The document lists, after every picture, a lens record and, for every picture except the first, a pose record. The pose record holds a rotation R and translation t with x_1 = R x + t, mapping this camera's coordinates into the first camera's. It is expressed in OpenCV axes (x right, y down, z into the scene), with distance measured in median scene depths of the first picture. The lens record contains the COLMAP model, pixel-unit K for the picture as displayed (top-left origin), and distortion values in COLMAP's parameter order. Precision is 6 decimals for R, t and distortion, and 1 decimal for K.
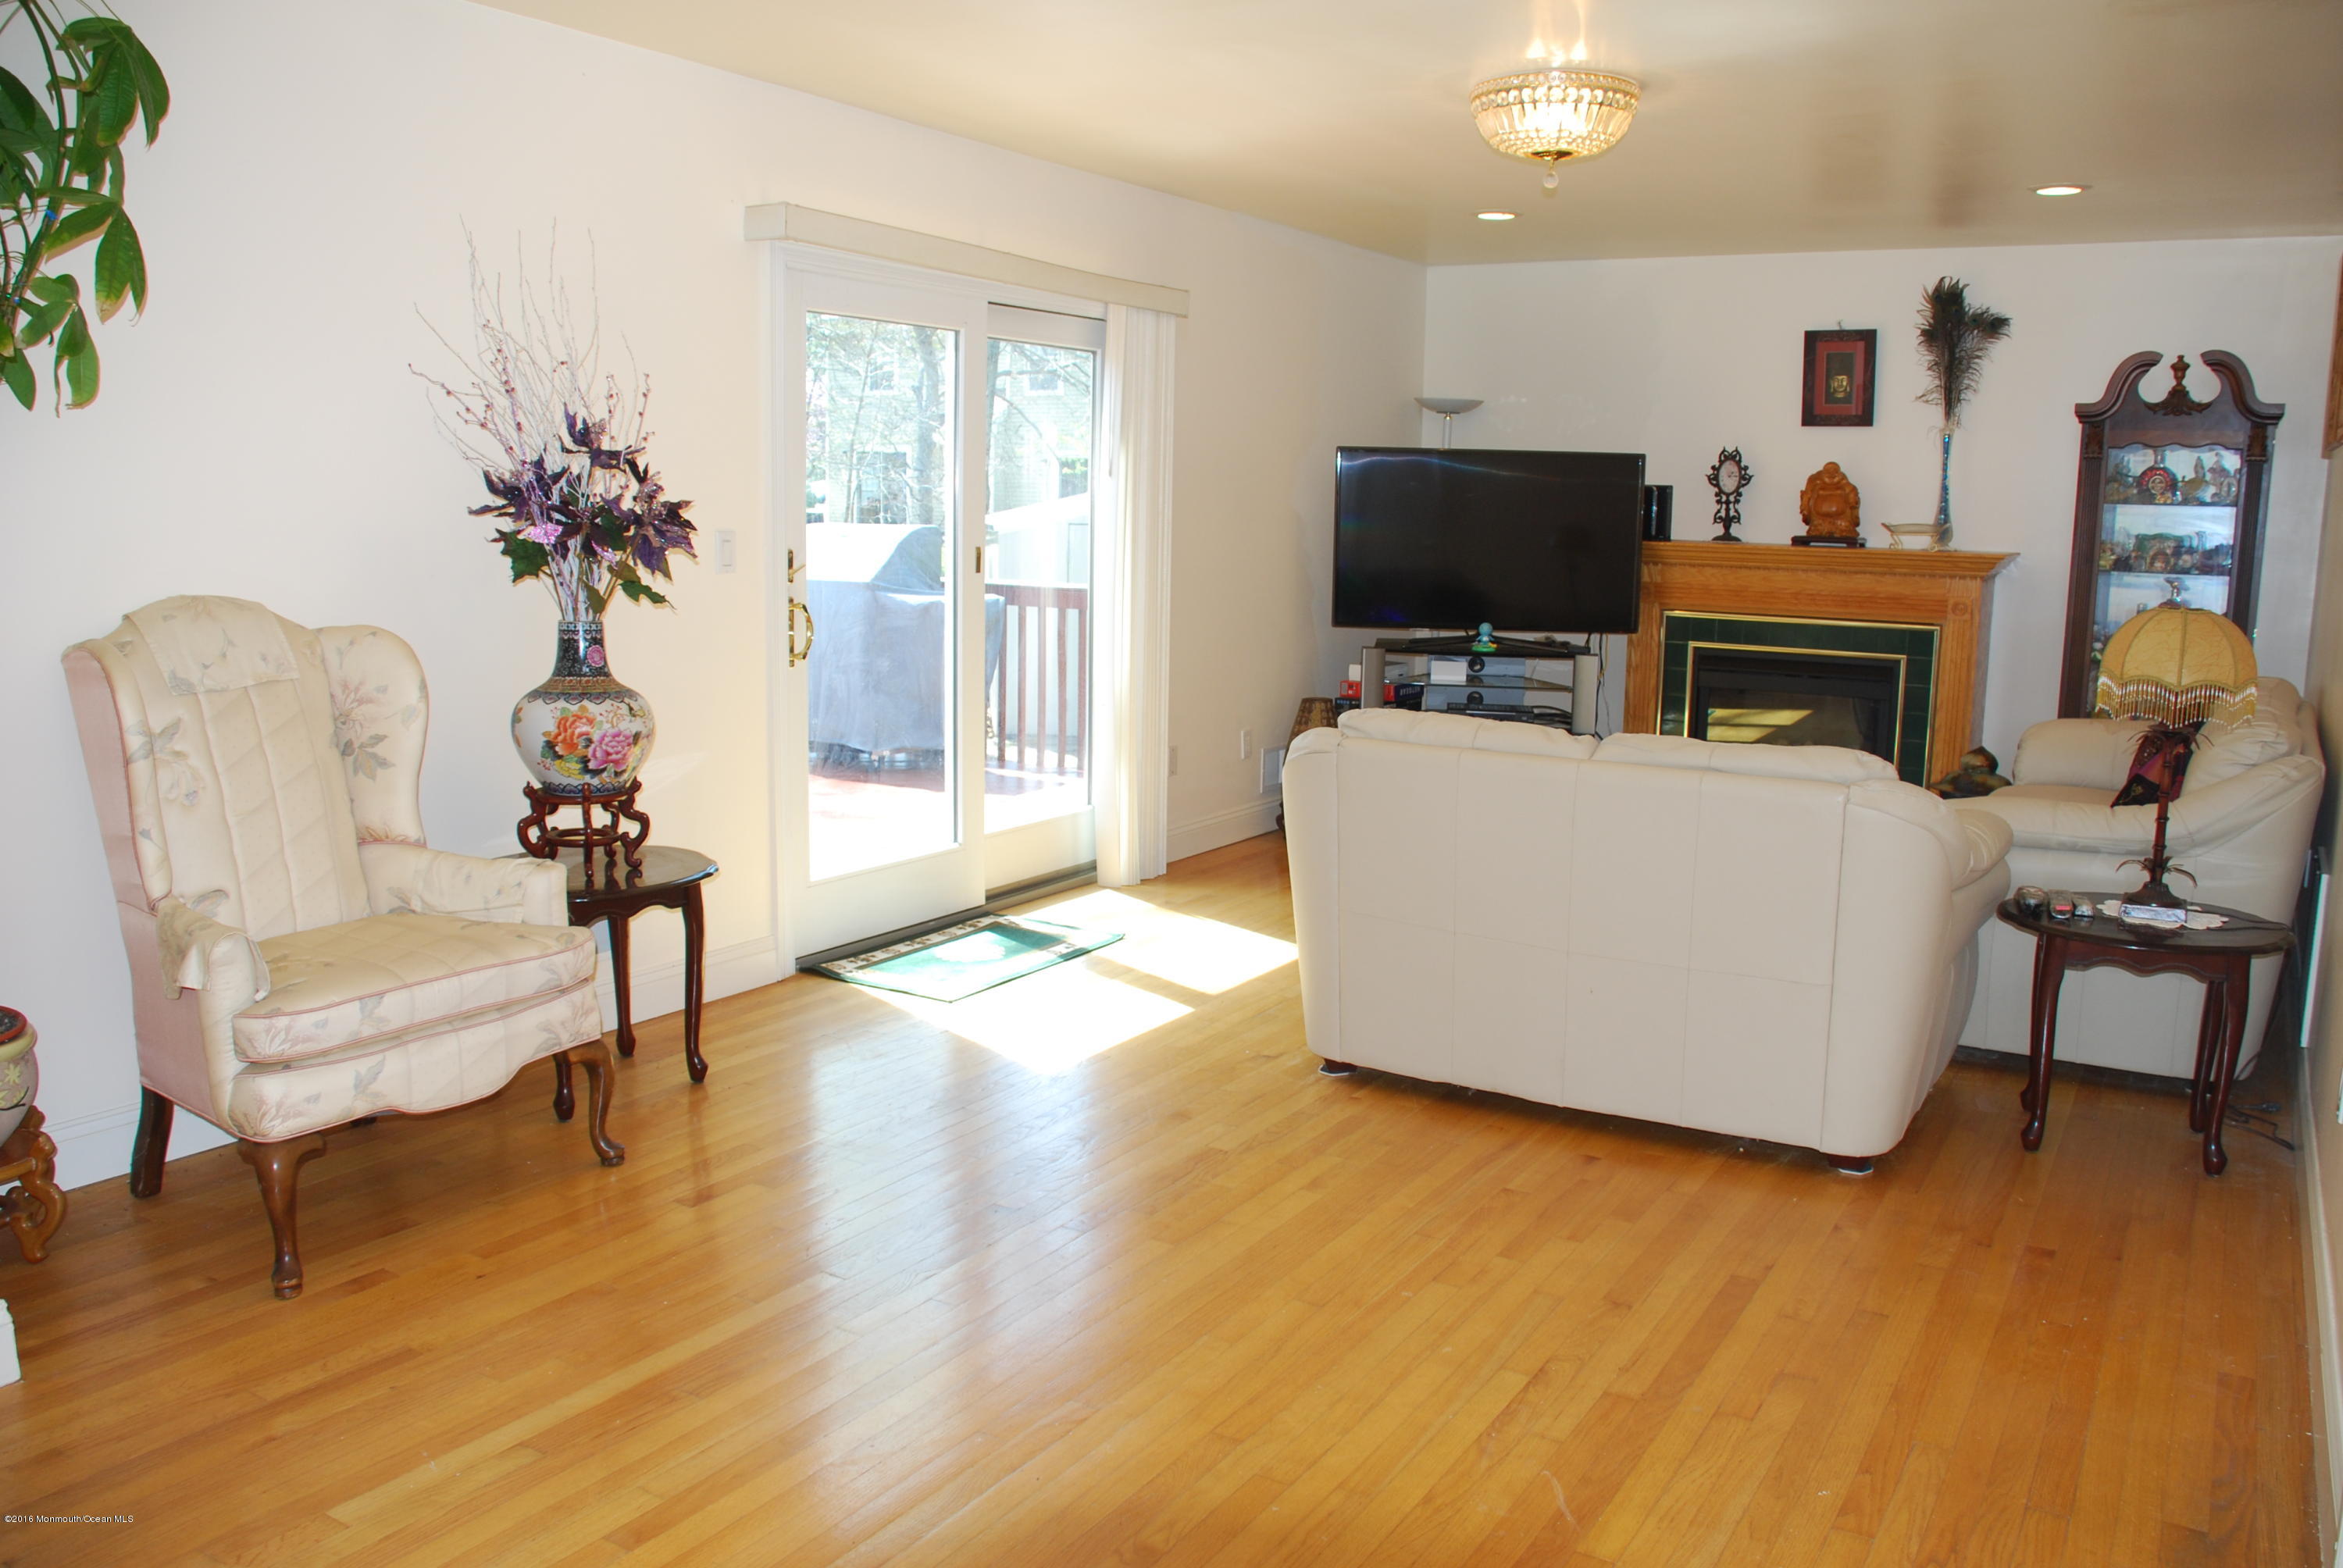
lens RADIAL K [[1831.9, 0, 1183.7], [0, 1831.9, 811.8], [0, 0, 1]] dist [-0.176620, 0.145228]
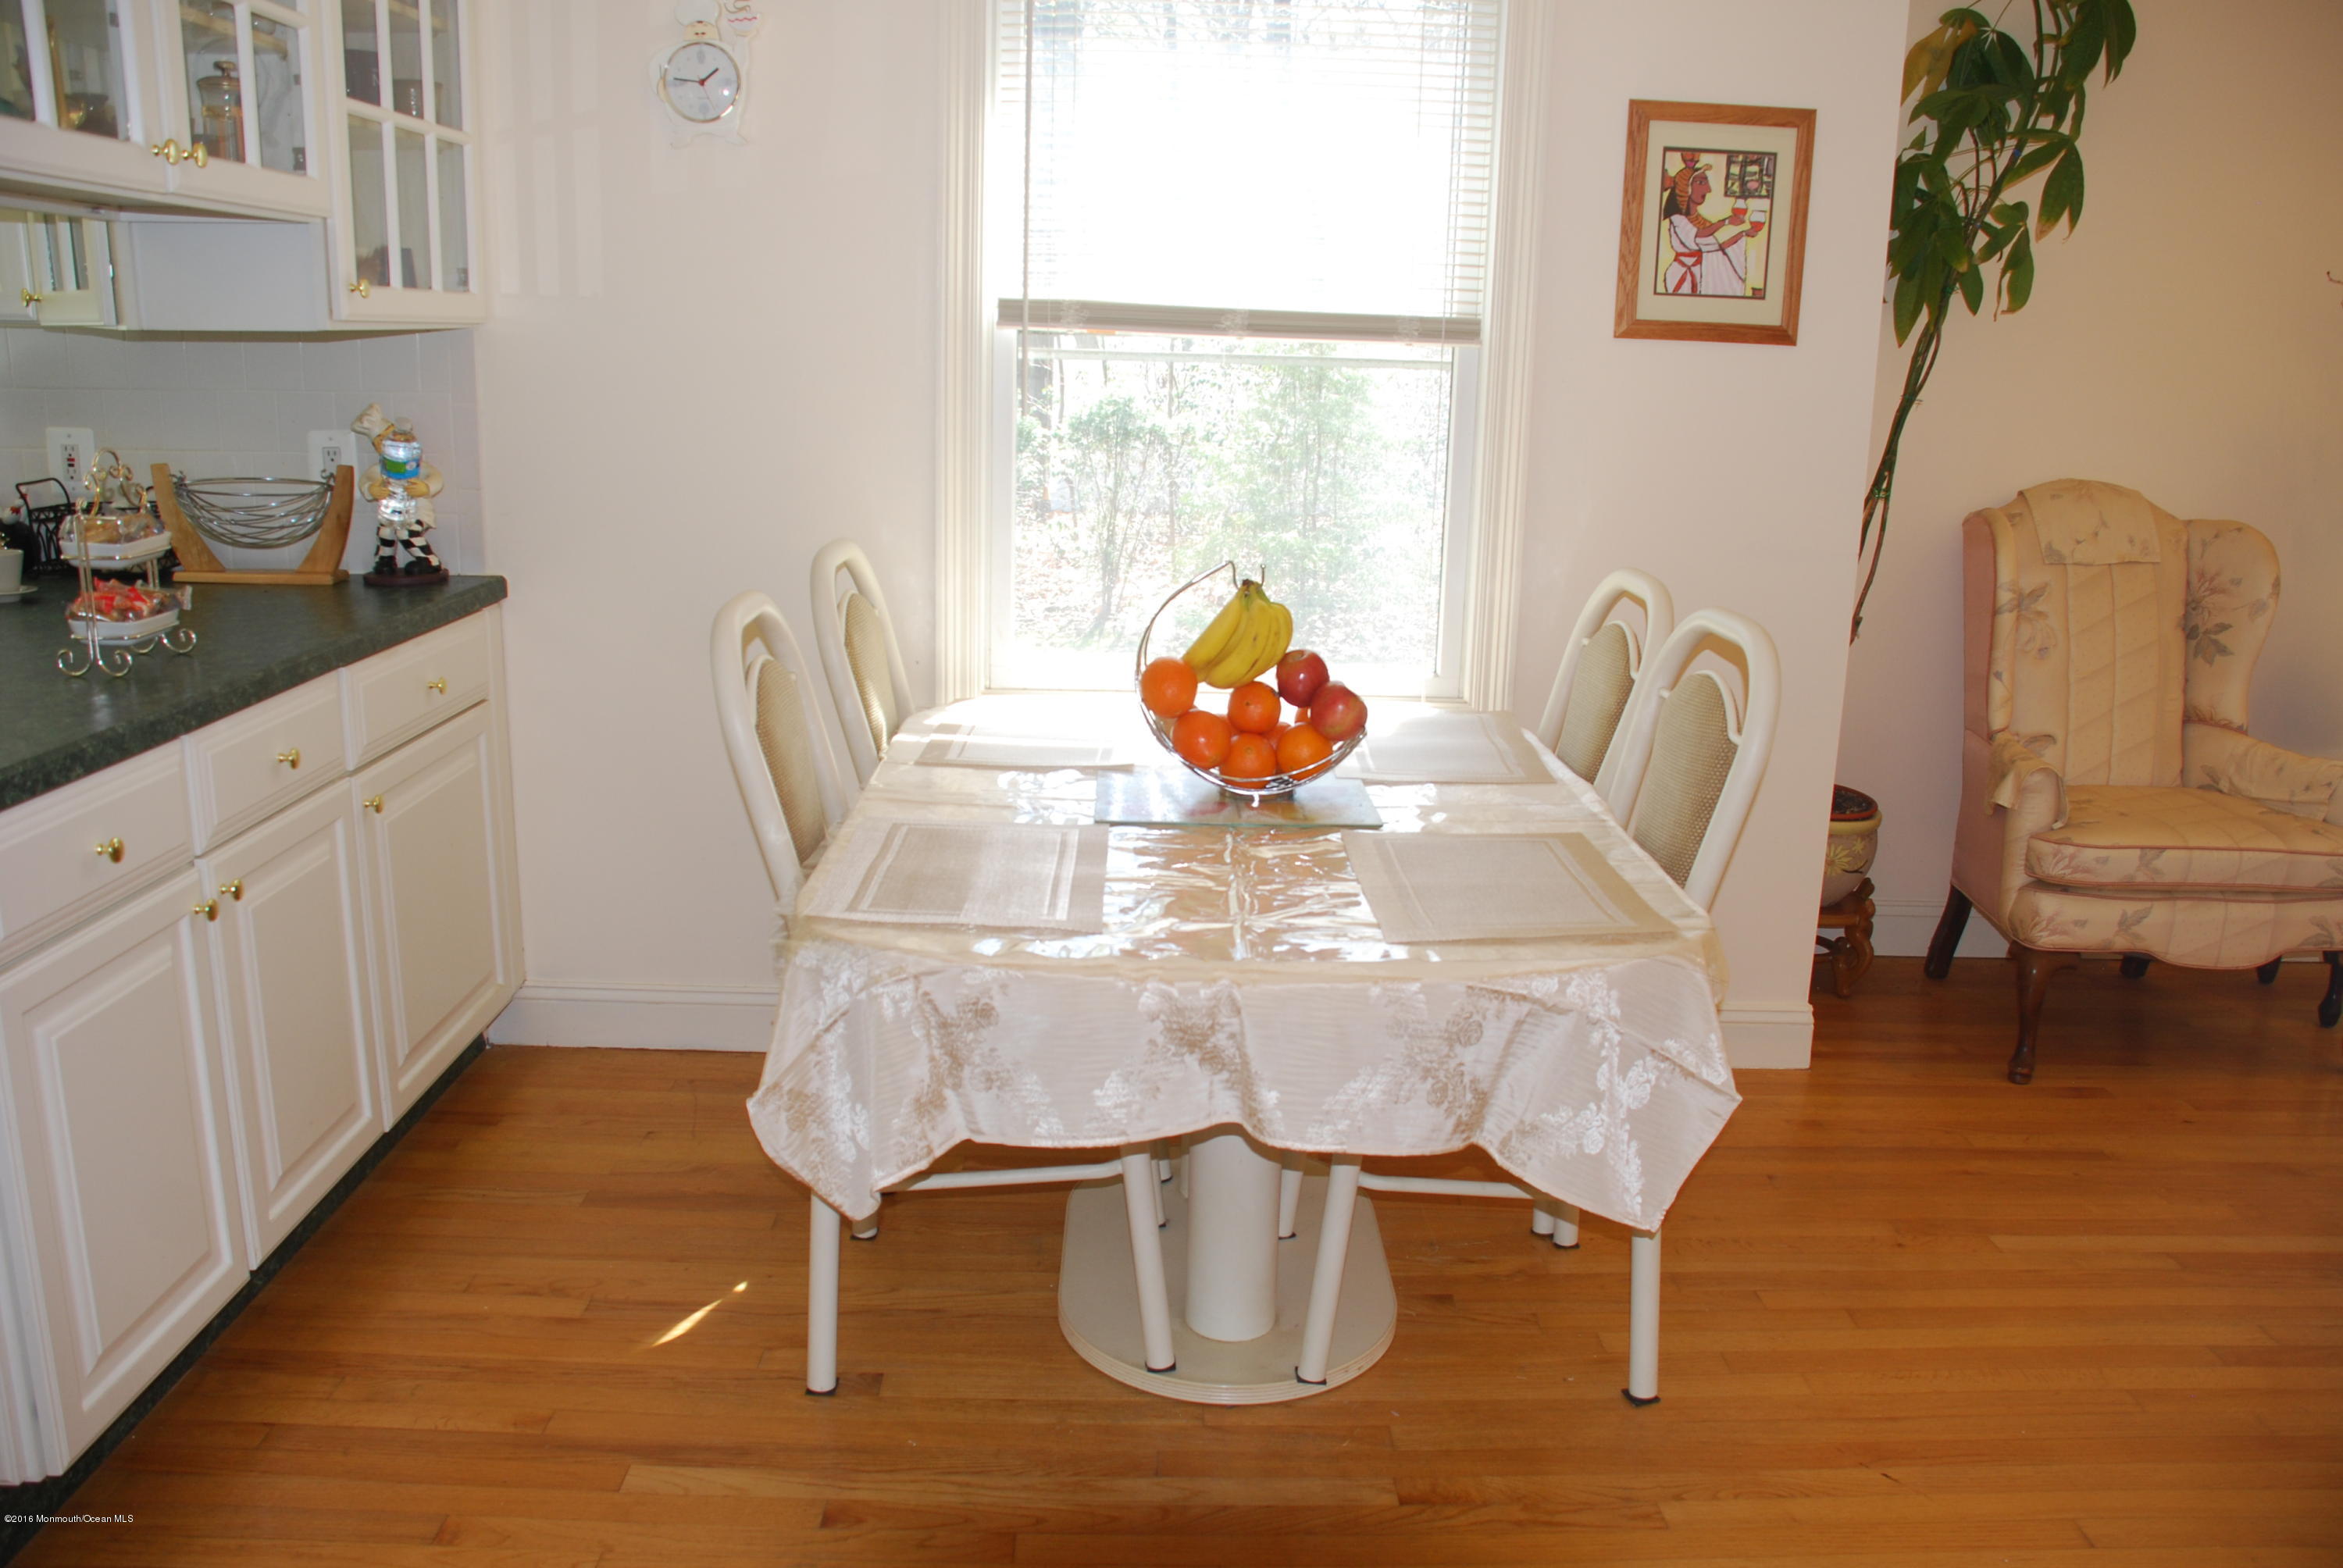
lens RADIAL K [[1831.9, 0, 1183.7], [0, 1831.9, 811.8], [0, 0, 1]] dist [-0.176620, 0.145228]
pose [[0.538566, 0.201926, -0.818030, 0.112300], [-0.157588, 0.977867, 0.137631, 0.025119], [0.827716, 0.054788, 0.558467, -0.121622]]
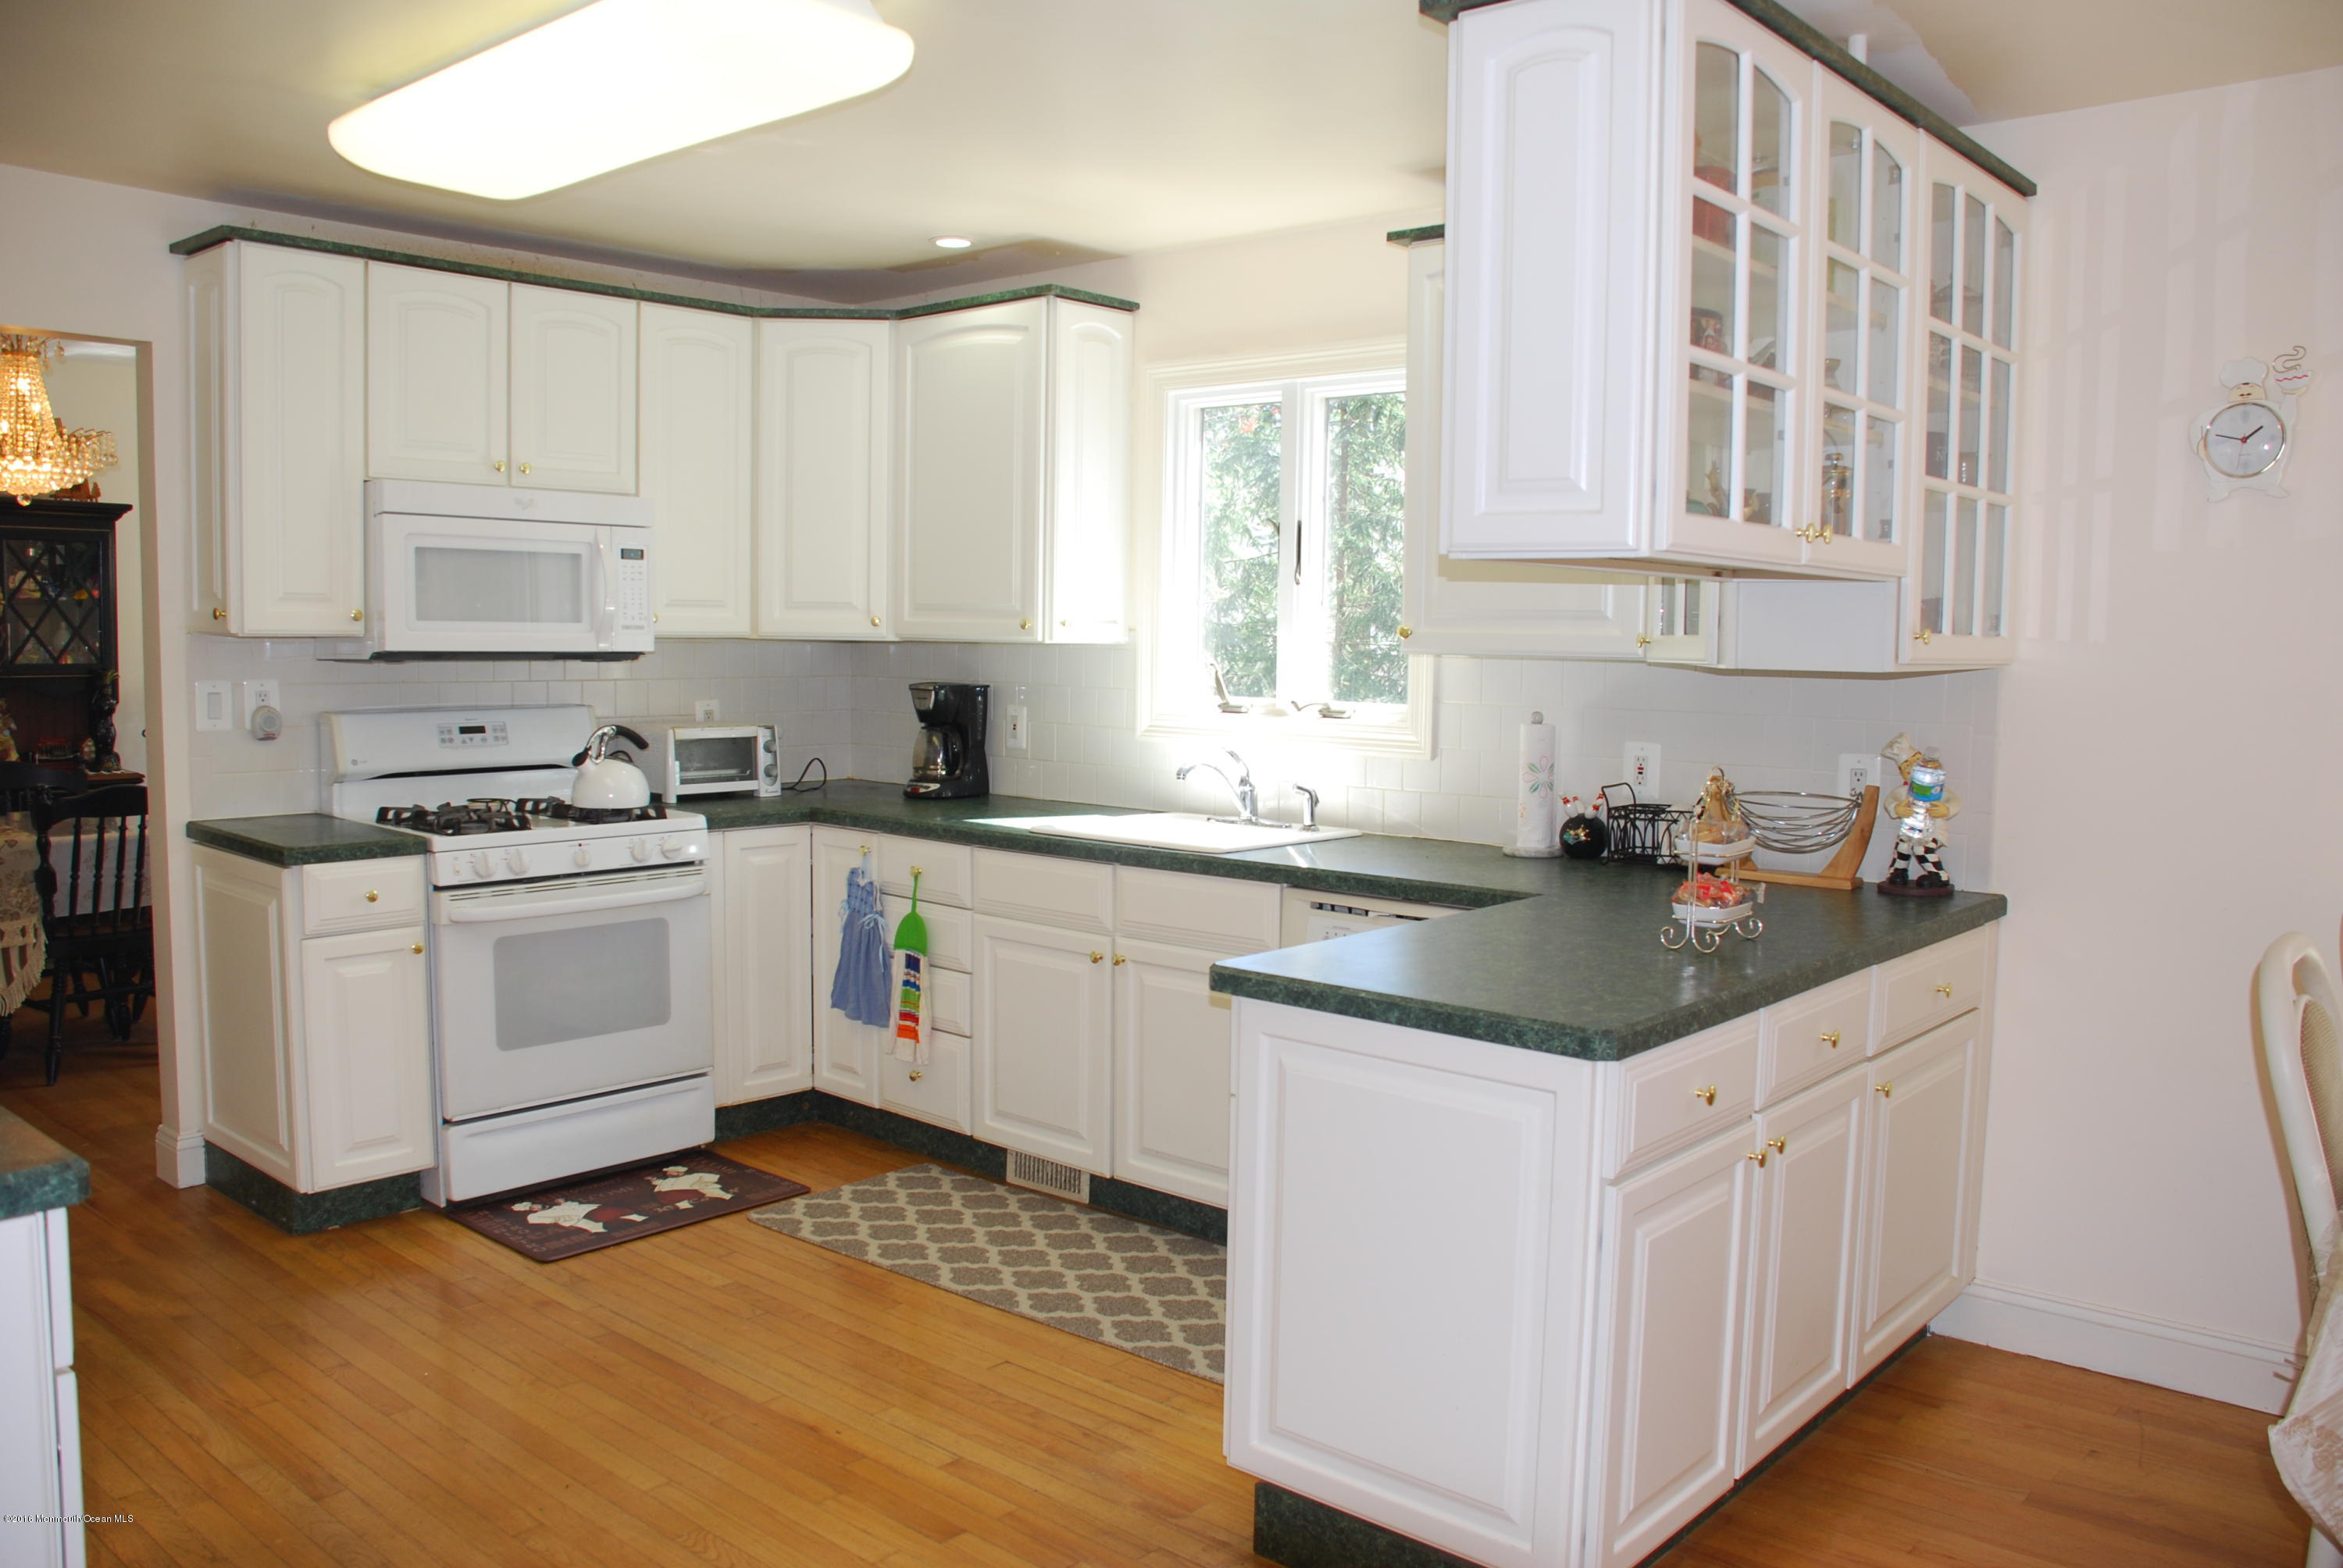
lens RADIAL K [[1831.9, 0, 1183.7], [0, 1831.9, 811.8], [0, 0, 1]] dist [-0.176620, 0.145228]
pose [[-0.168219, 0.067113, -0.983462, 0.184359], [-0.181211, 0.978572, 0.097775, 0.029405], [0.968950, 0.194662, -0.152453, -0.203463]]
